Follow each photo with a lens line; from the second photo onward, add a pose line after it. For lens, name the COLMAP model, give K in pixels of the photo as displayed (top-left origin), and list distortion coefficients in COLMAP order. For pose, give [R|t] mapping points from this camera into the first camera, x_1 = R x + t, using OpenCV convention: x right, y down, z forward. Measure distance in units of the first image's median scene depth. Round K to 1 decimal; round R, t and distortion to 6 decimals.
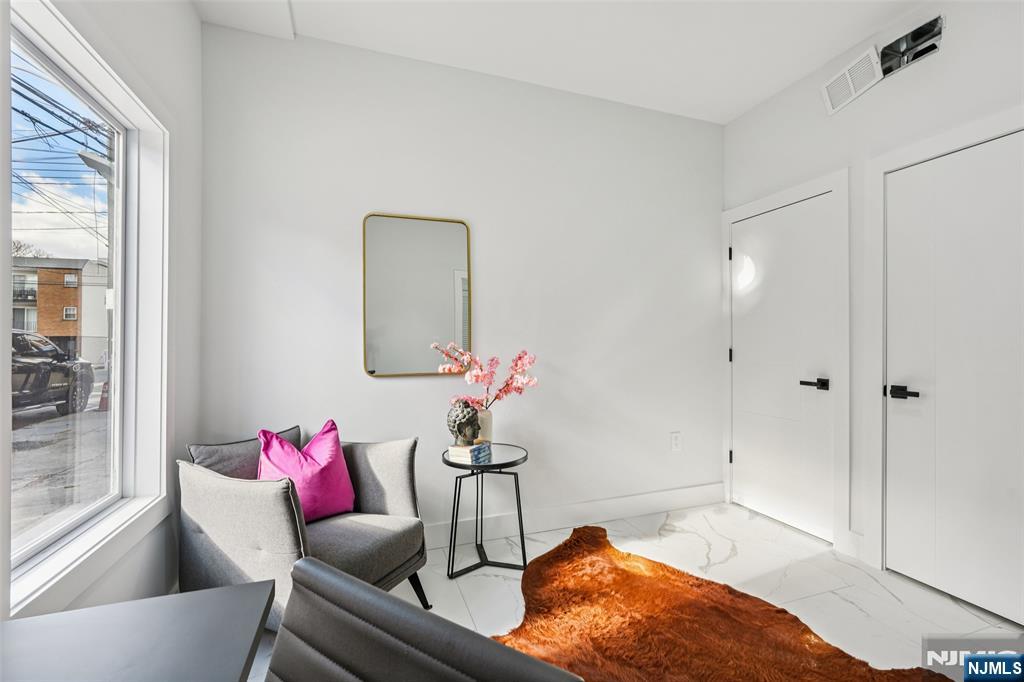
lens RADIAL K [[450.2, 0, 512.2], [0, 450.2, 340.1], [0, 0, 1]] dist [-0.016318, 0.008765]
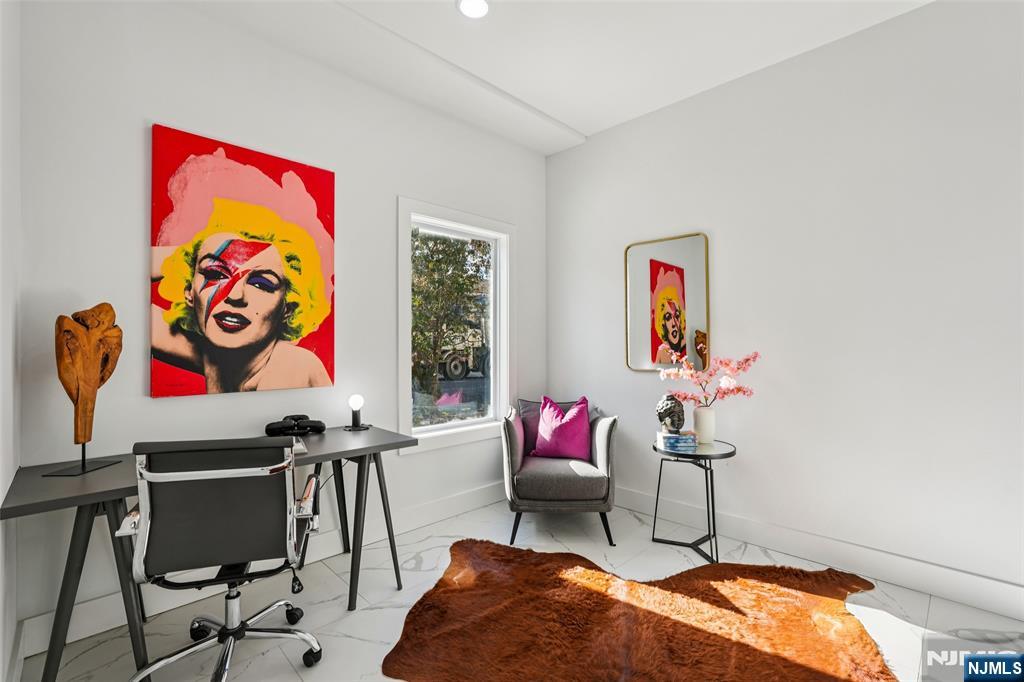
lens RADIAL K [[446.1, 0, 512.0], [0, 446.1, 341.0], [0, 0, 1]] dist [-0.000808, 0.000047]
pose [[0.430585, -0.007090, -0.902522, 0.762684], [0.012226, 0.999923, -0.002023, -0.004407], [0.902467, -0.010163, 0.430639, 0.149041]]
